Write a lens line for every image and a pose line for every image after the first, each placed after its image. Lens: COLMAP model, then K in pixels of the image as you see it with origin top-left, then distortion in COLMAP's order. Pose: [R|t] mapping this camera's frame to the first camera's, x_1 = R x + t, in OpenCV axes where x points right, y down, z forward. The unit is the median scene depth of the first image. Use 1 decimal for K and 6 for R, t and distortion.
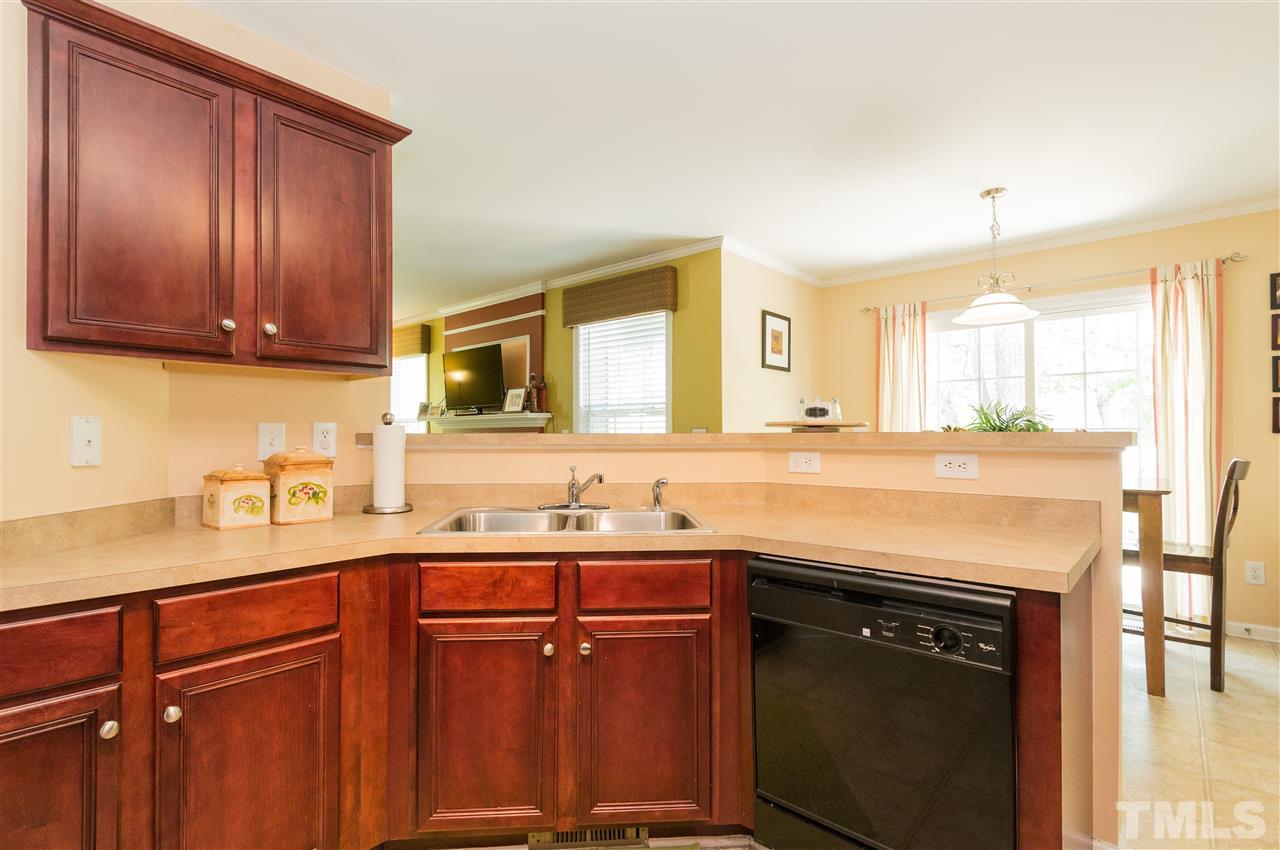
lens RADIAL K [[616.9, 0, 640.0], [0, 616.9, 425.0], [0, 0, 1]] dist [0.001179, 0.000005]
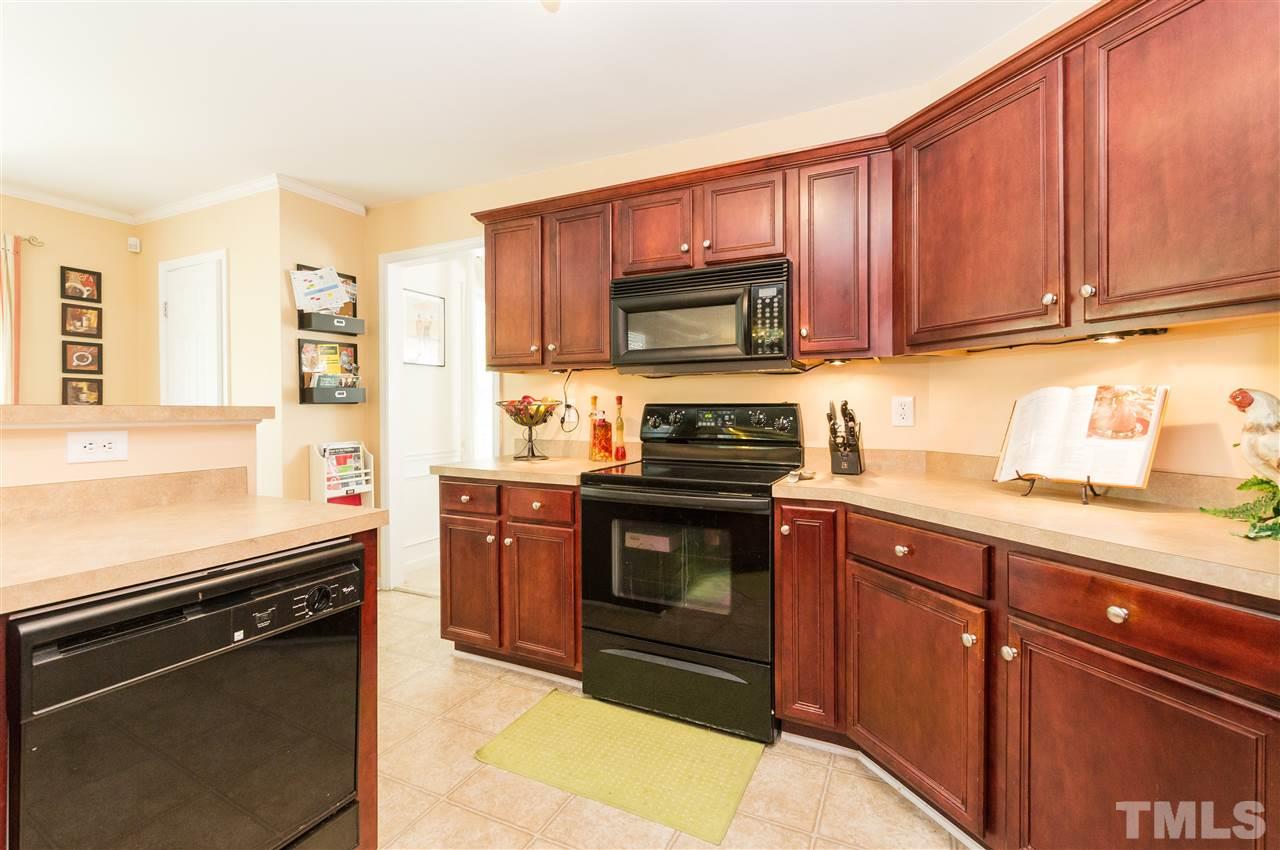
lens RADIAL K [[536.7, 0, 640.0], [0, 536.7, 425.0], [0, 0, 1]] dist [-0.000982, -0.000186]
pose [[-0.279598, -0.022275, 0.959859, -0.445141], [-0.015326, 0.999707, 0.018735, 0.015571], [-0.959995, -0.009472, -0.279858, 0.592909]]
